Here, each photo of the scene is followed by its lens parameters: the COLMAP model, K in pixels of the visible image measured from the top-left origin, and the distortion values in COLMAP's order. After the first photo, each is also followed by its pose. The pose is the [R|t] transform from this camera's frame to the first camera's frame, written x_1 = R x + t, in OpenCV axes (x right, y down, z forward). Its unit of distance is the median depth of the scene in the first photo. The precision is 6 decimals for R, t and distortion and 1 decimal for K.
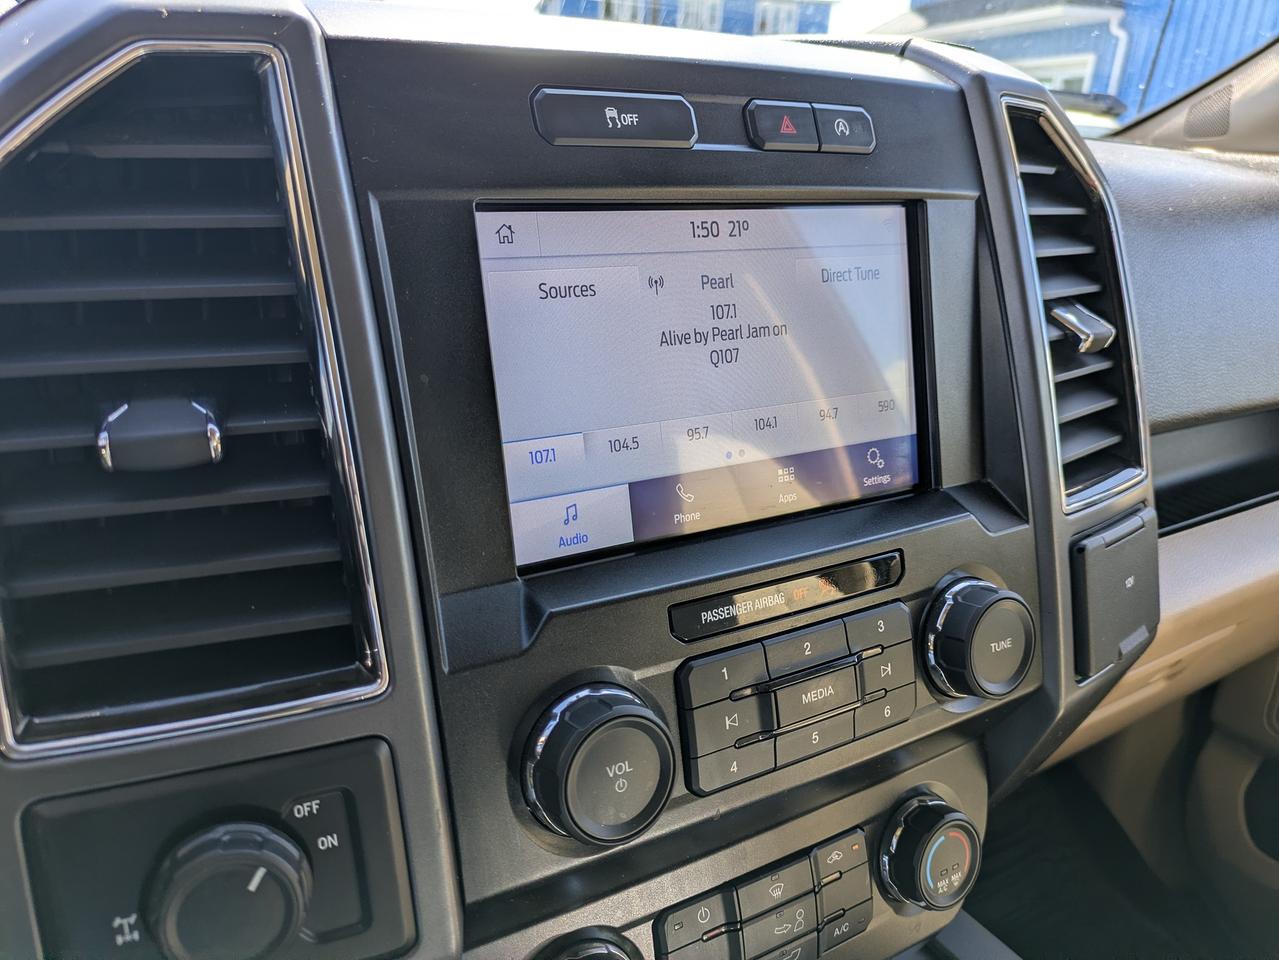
lens RADIAL K [[980.4, 0, 637.8], [0, 980.4, 487.3], [0, 0, 1]] dist [0.009049, -0.007796]
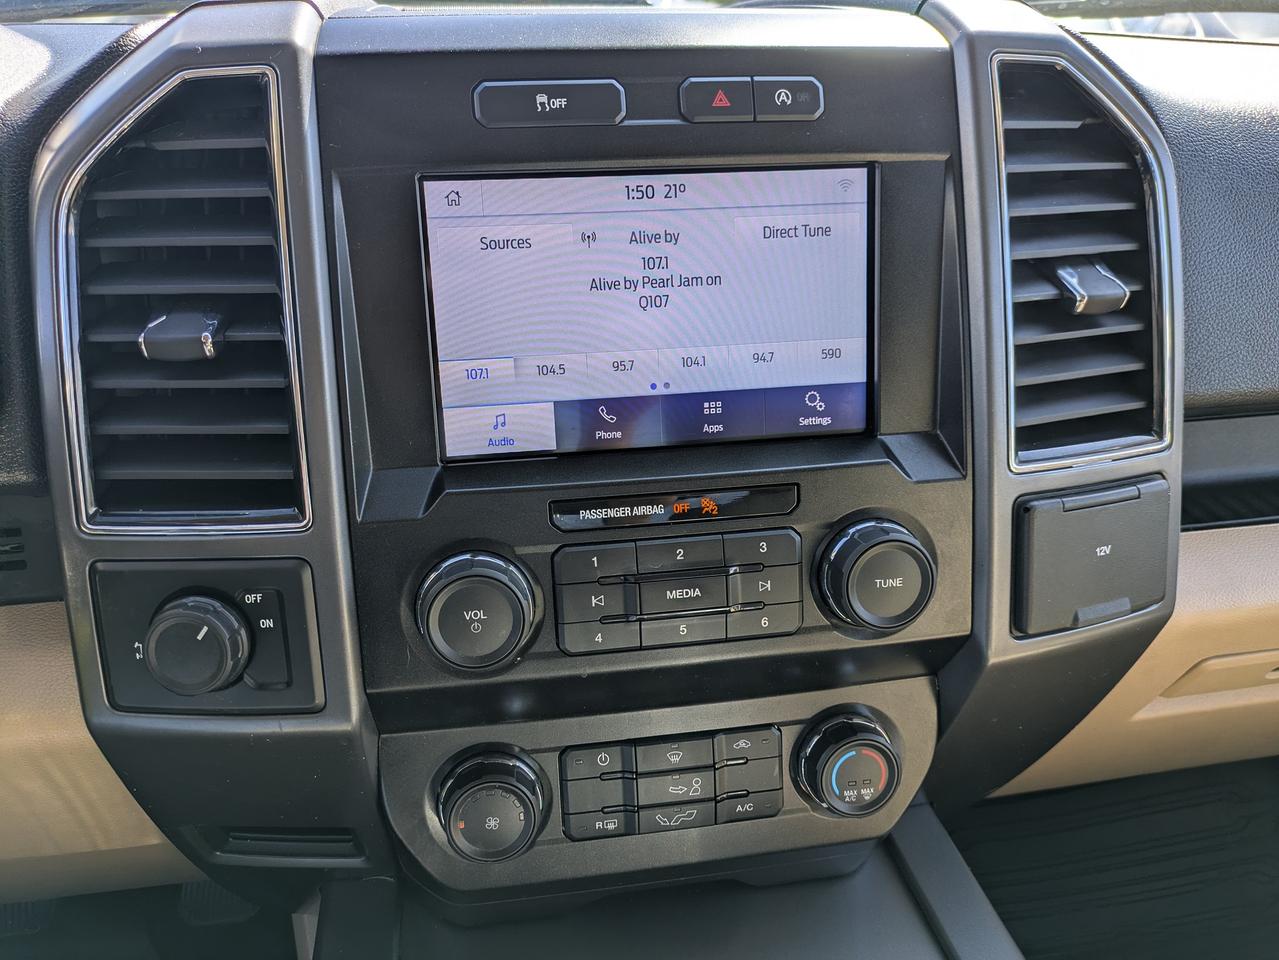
lens RADIAL K [[988.5, 0, 617.7], [0, 988.5, 477.8], [0, 0, 1]] dist [0.013925, -0.000761]
pose [[0.924911, 0.118131, -0.361364, 0.518370], [-0.091217, 0.991690, 0.090716, -0.028589], [0.369078, -0.050942, 0.928001, -0.130170]]
